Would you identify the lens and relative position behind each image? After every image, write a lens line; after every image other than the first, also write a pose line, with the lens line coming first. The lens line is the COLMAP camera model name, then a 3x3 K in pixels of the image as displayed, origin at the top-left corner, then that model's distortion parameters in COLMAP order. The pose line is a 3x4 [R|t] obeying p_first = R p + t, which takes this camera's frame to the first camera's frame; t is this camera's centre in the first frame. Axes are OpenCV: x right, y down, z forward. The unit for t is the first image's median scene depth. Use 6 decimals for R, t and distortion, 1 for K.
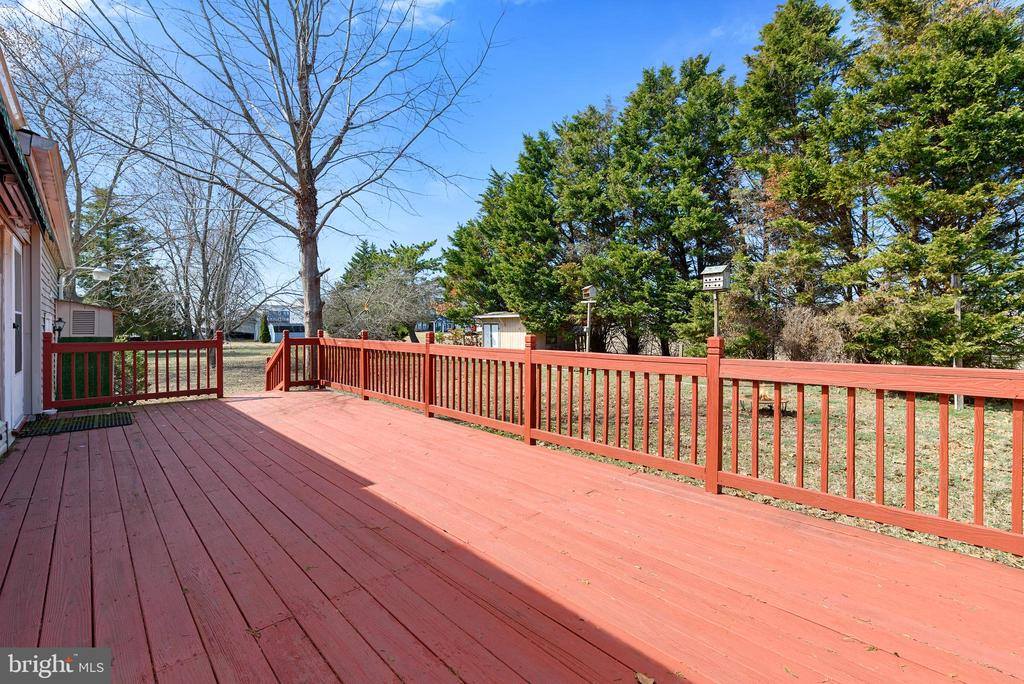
lens RADIAL K [[450.4, 0, 509.7], [0, 450.4, 337.1], [0, 0, 1]] dist [-0.003477, -0.000304]
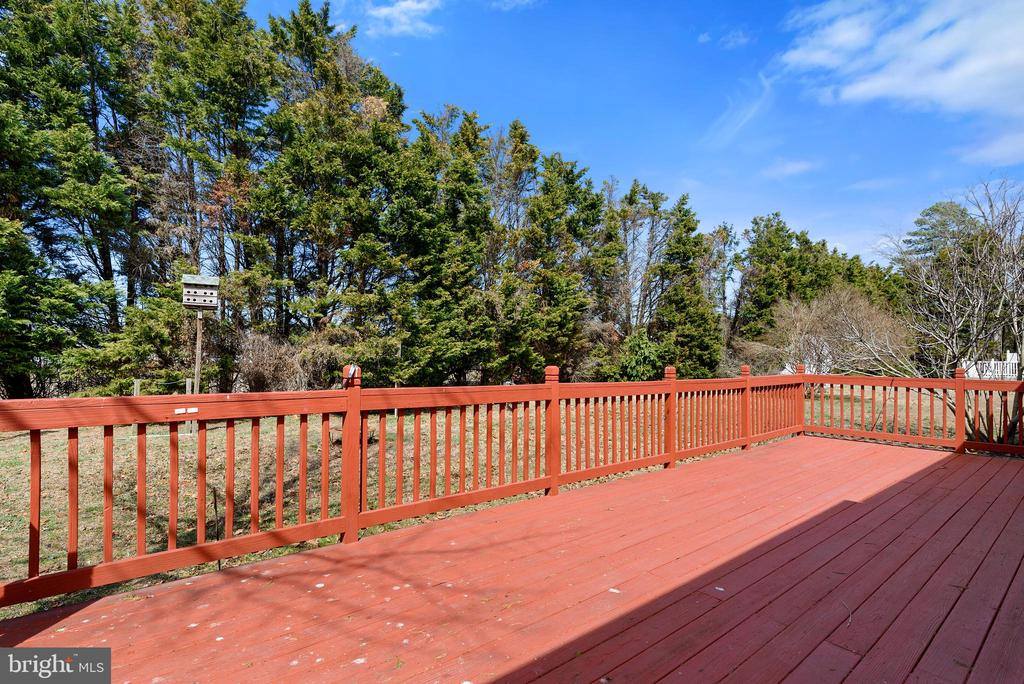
lens RADIAL K [[519.2, 0, 510.0], [0, 519.2, 350.1], [0, 0, 1]] dist [0.001524, 0.000124]
pose [[0.047793, 0.017799, 0.998699, -0.455877], [0.009779, 0.999785, -0.018287, -0.010248], [-0.998809, 0.010640, 0.047609, 0.490968]]
